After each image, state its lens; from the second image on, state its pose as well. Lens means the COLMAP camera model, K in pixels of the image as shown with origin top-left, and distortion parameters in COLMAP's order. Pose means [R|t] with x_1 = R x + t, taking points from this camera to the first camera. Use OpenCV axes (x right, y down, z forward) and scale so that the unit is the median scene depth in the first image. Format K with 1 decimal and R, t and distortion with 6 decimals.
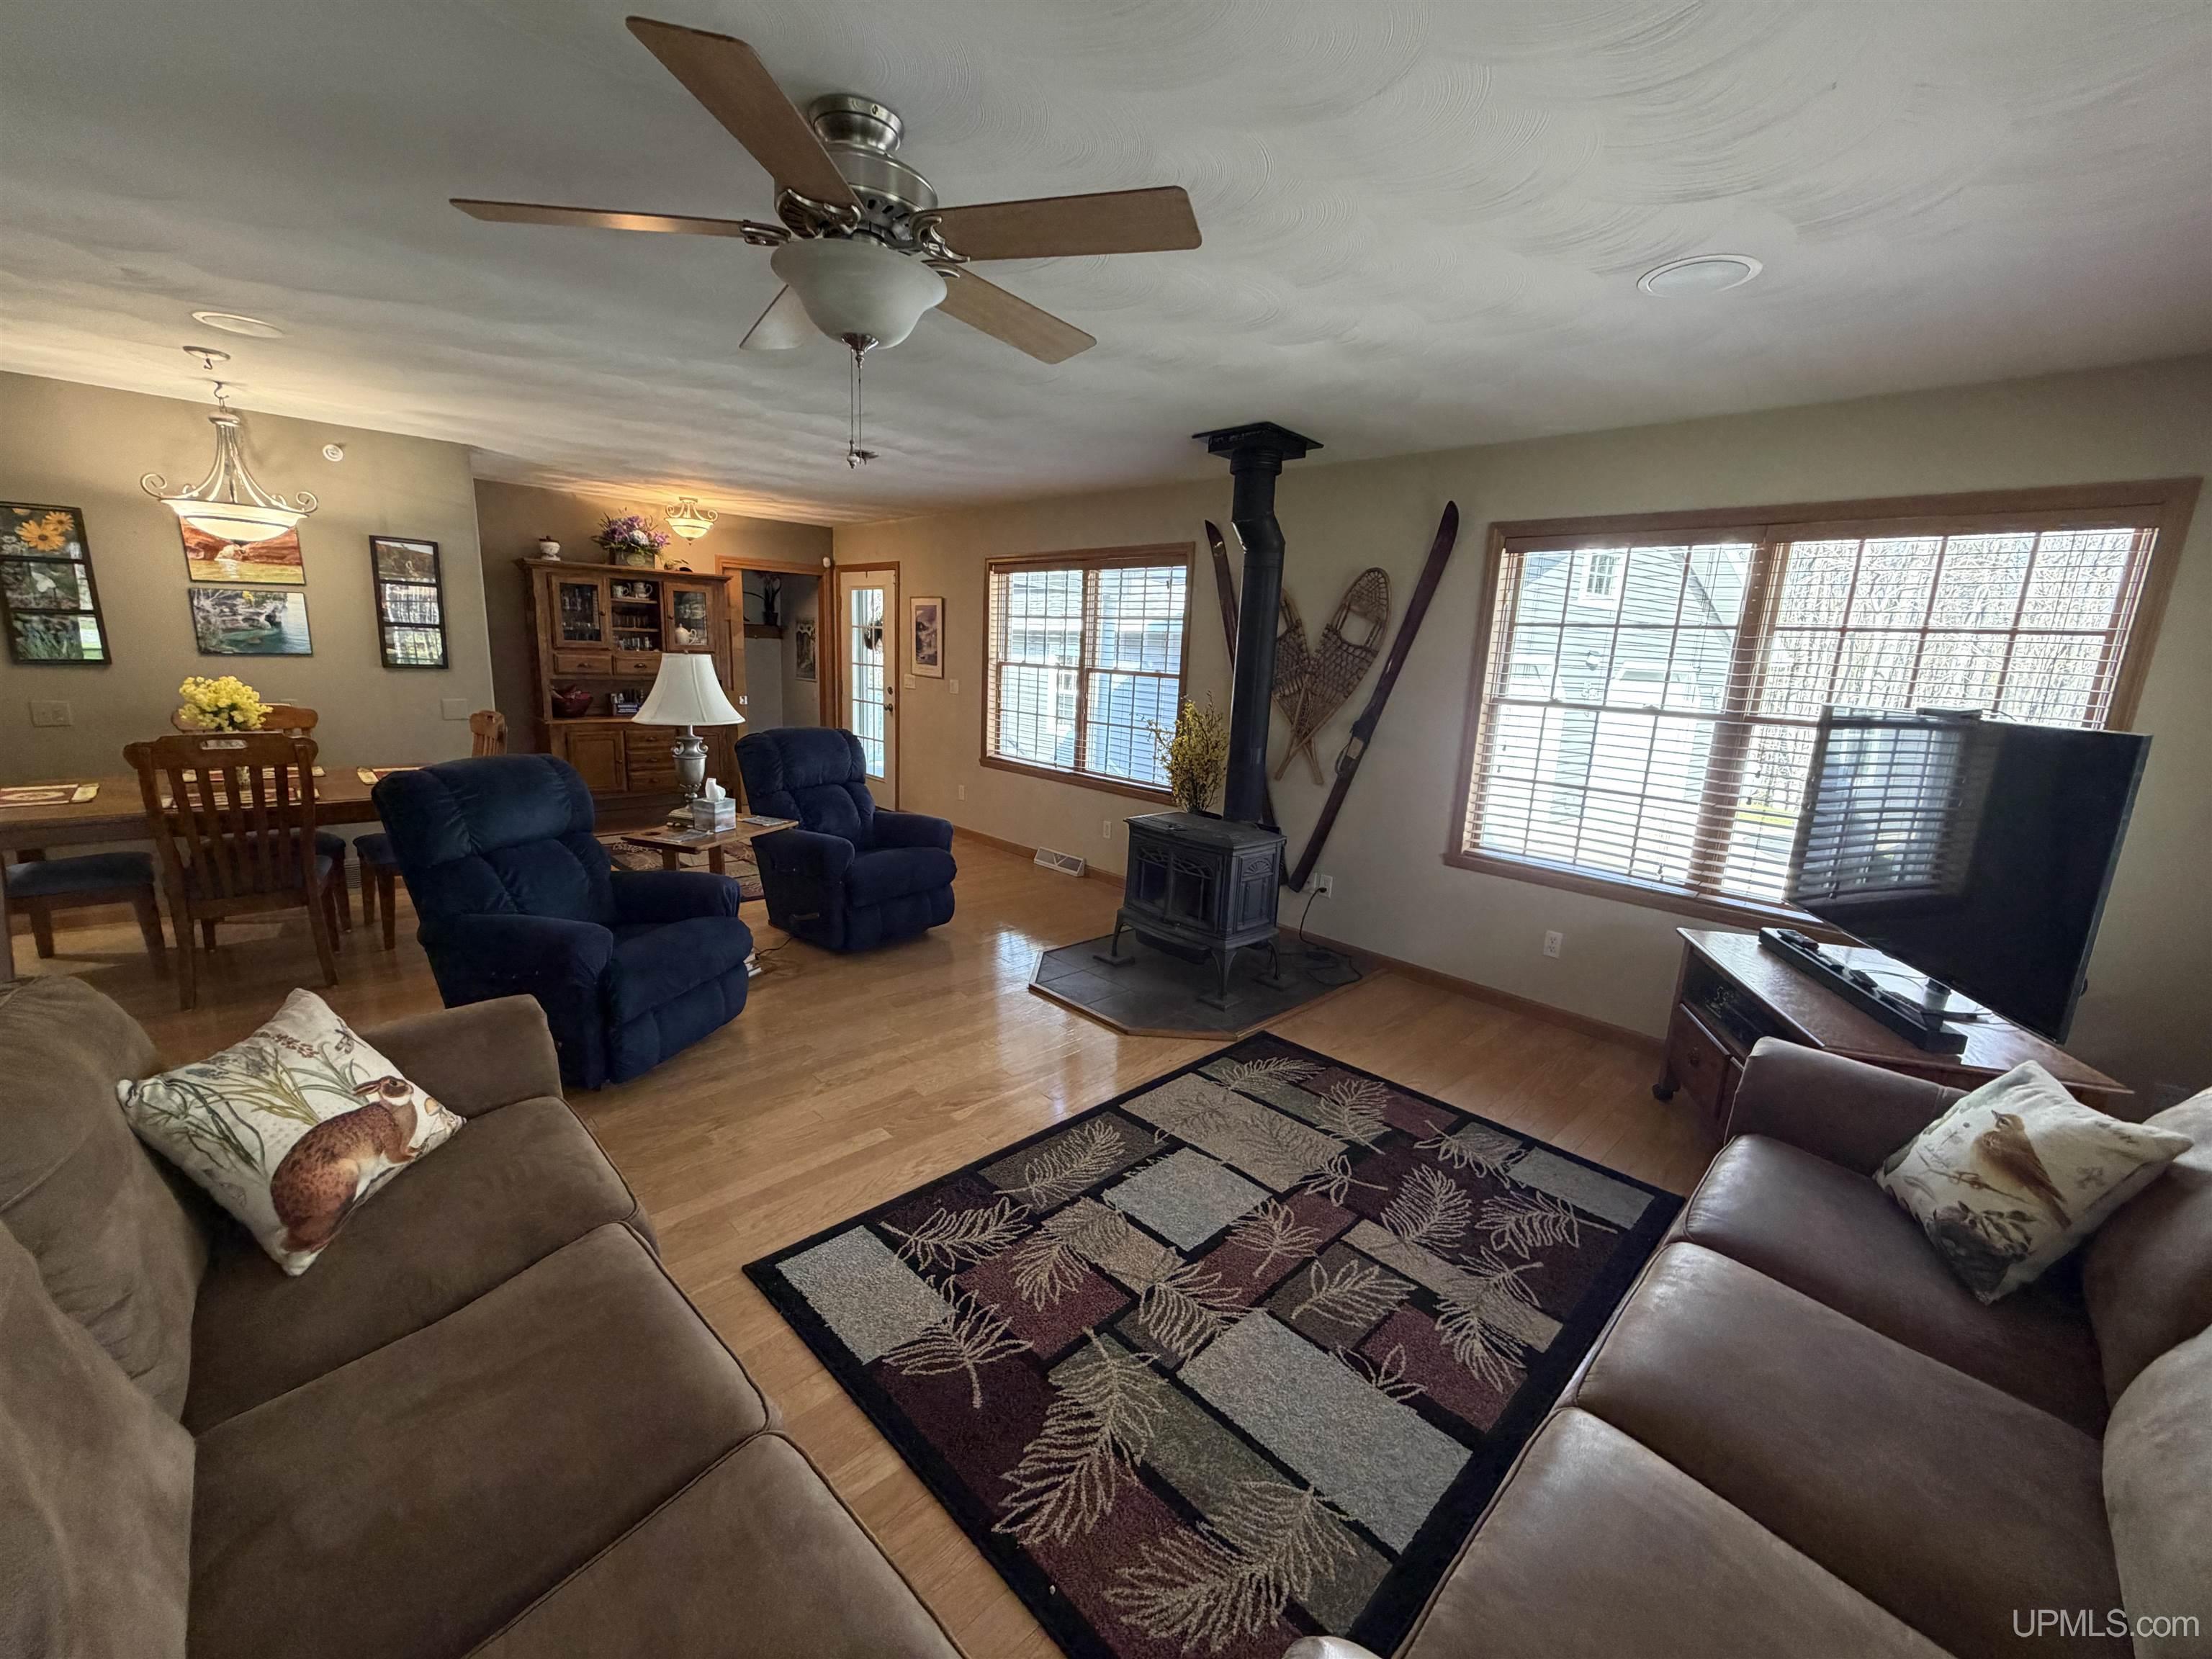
lens RADIAL K [[880.3, 0, 1102.5], [0, 880.3, 826.8], [0, 0, 1]] dist [0.000248, -0.000508]
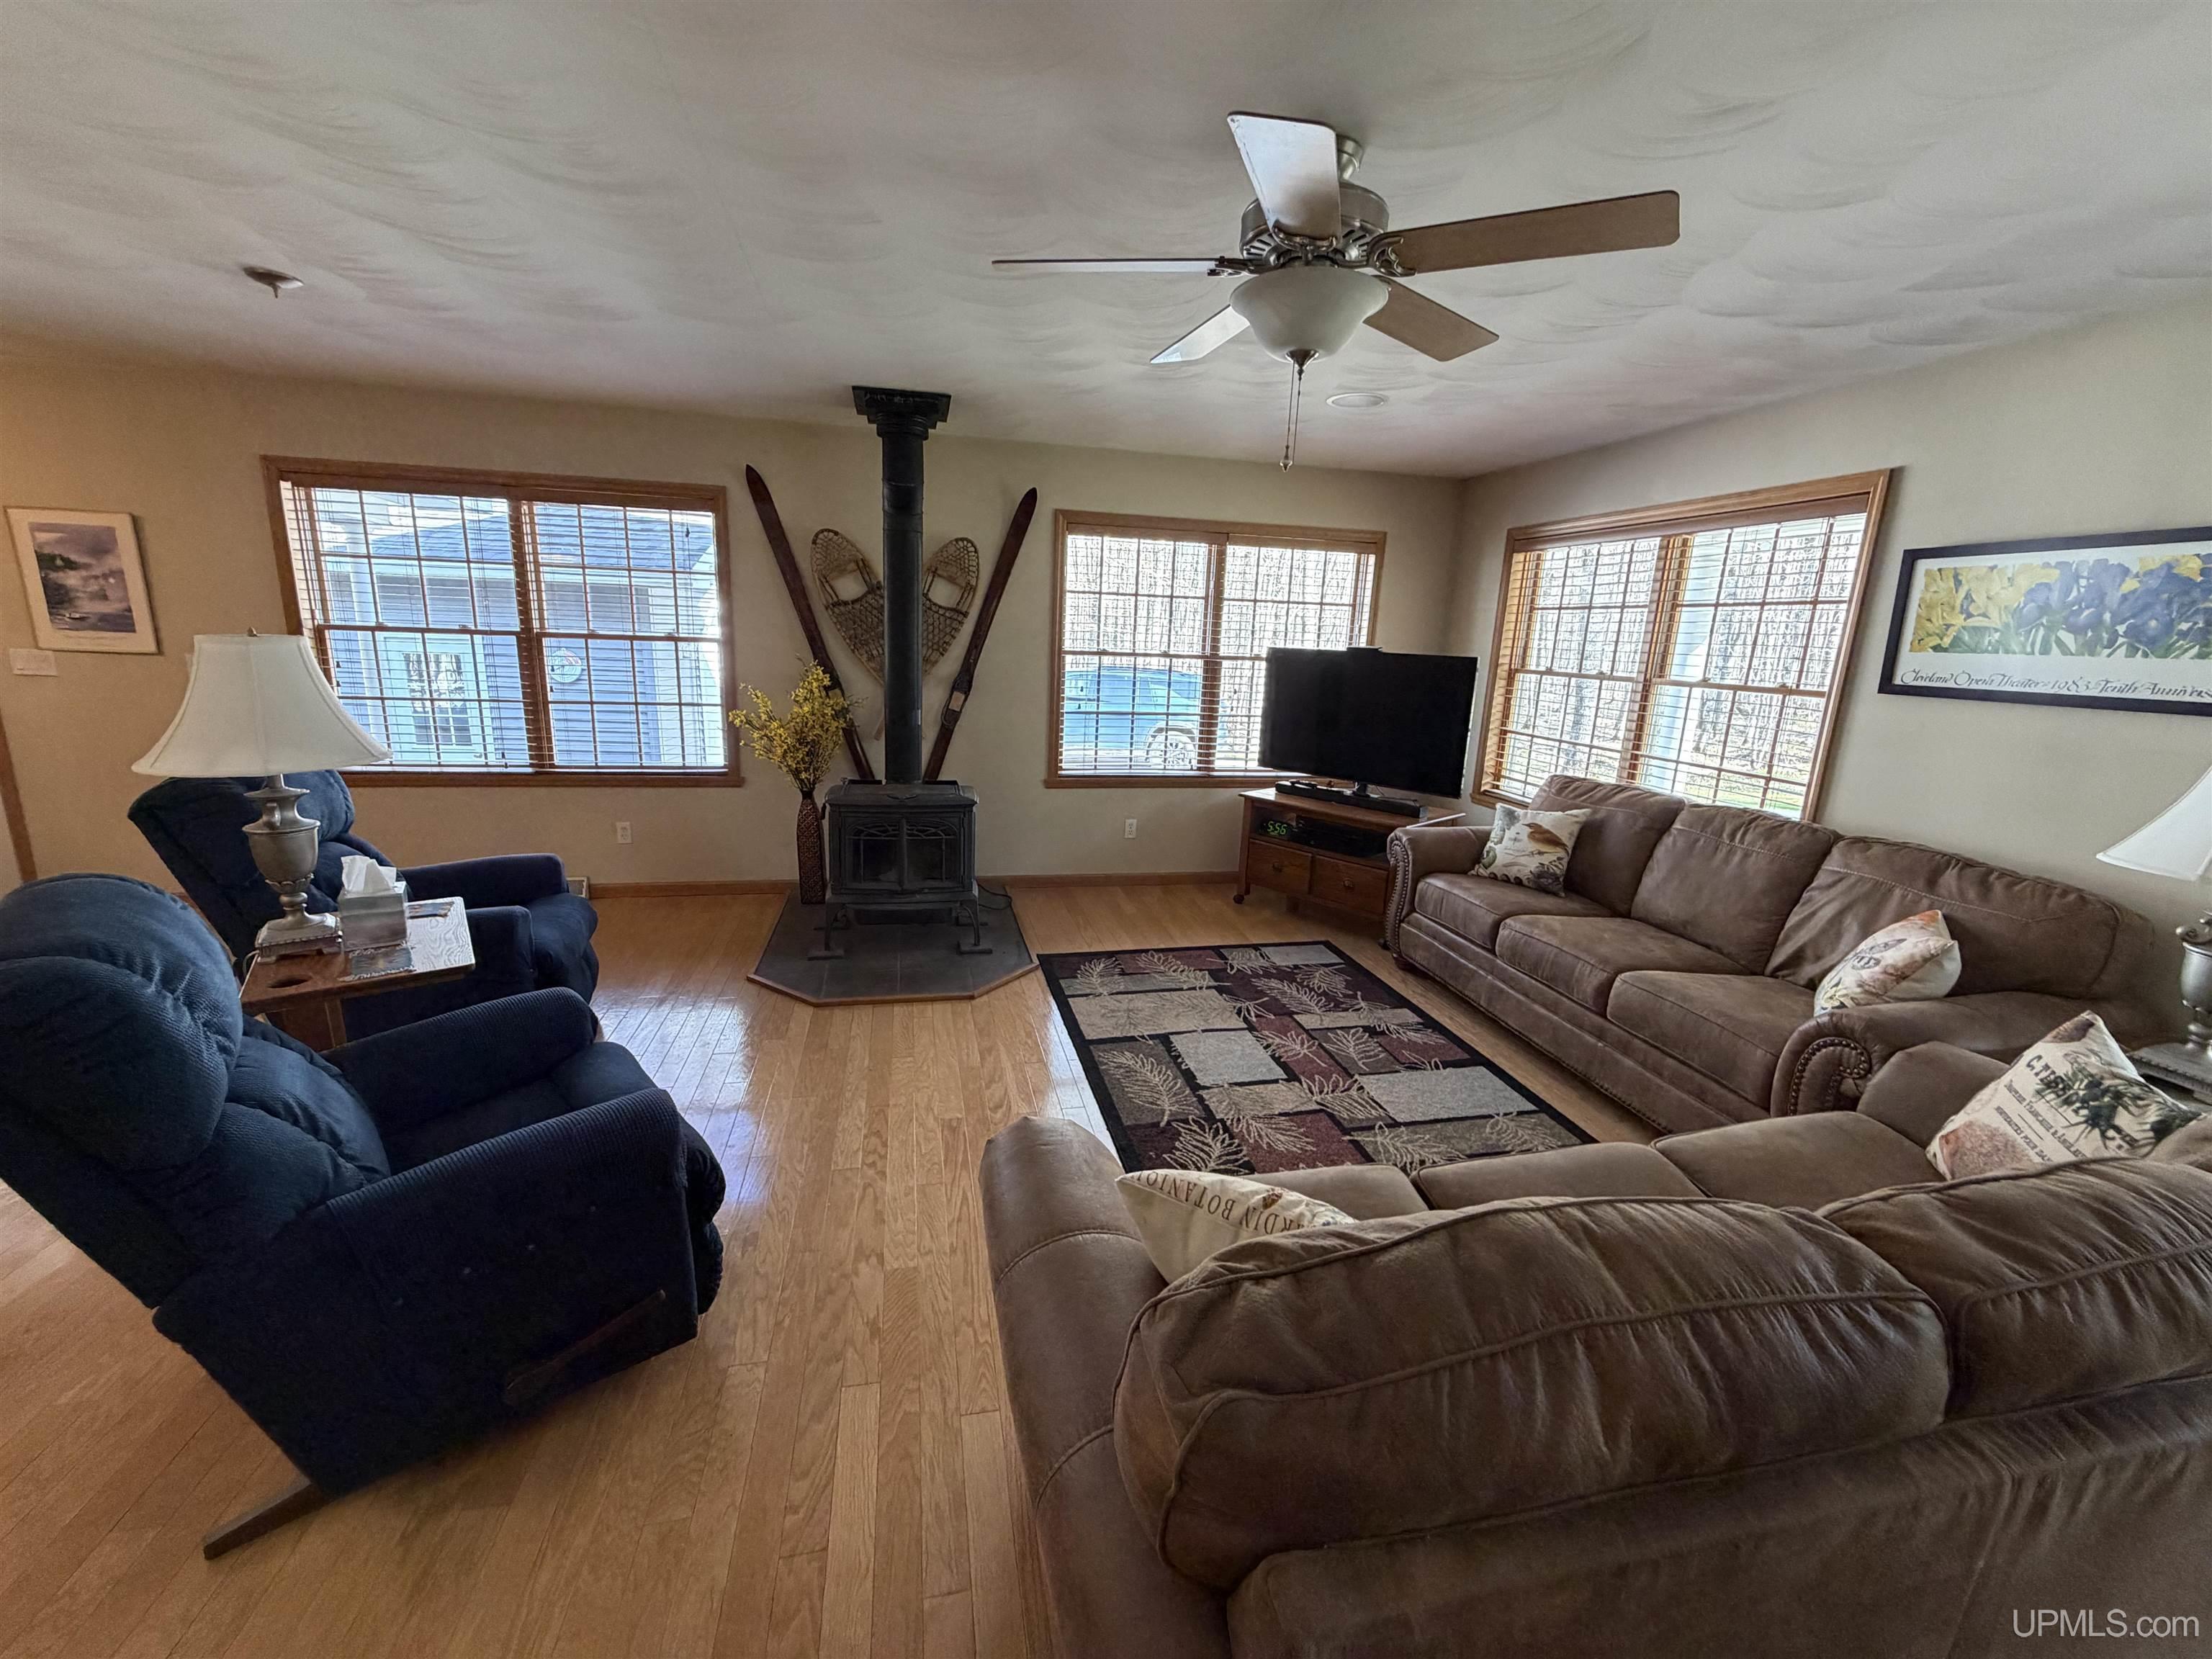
lens RADIAL K [[880.3, 0, 1097.5], [0, 880.3, 825.0], [0, 0, 1]] dist [0.000248, -0.000508]
pose [[0.530111, -0.208276, 0.821951, -0.698062], [0.156065, 0.976769, 0.146853, -0.088930], [-0.833442, 0.050429, 0.550301, 0.310555]]
